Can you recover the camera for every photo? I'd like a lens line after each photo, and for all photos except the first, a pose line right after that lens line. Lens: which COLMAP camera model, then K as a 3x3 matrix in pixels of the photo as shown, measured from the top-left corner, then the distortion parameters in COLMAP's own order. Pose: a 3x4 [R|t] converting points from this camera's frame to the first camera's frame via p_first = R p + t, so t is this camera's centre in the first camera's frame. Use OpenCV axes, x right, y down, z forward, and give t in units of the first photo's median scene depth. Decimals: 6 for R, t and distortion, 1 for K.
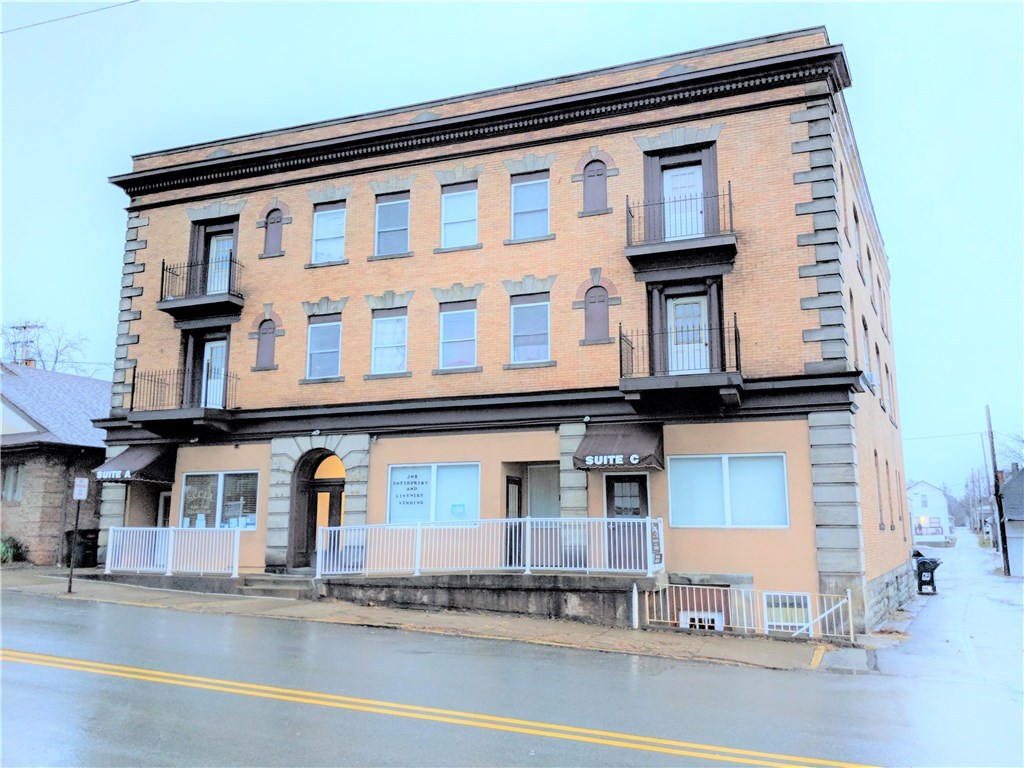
lens RADIAL K [[804.6, 0, 529.2], [0, 804.6, 380.3], [0, 0, 1]] dist [0.125007, -0.266232]
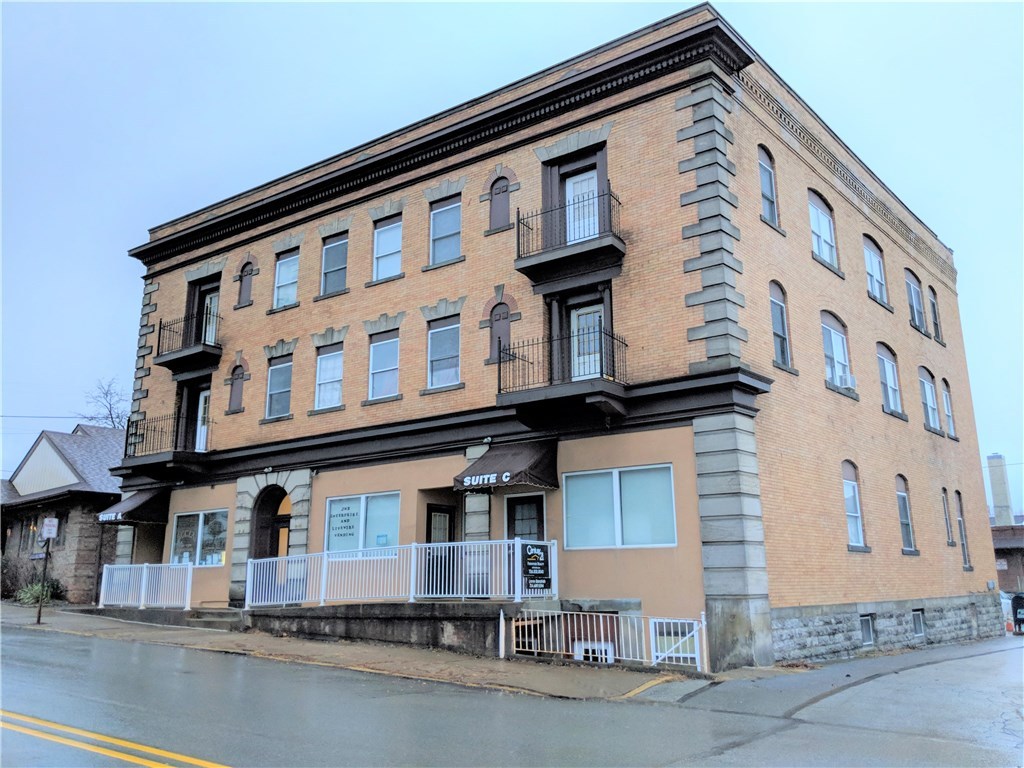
lens RADIAL K [[804.6, 0, 529.2], [0, 804.6, 380.3], [0, 0, 1]] dist [0.125007, -0.266232]
pose [[0.970095, -0.070473, -0.232271, 0.317434], [0.056007, 0.996091, -0.068307, 0.041608], [0.236177, 0.053255, 0.970250, 0.065898]]
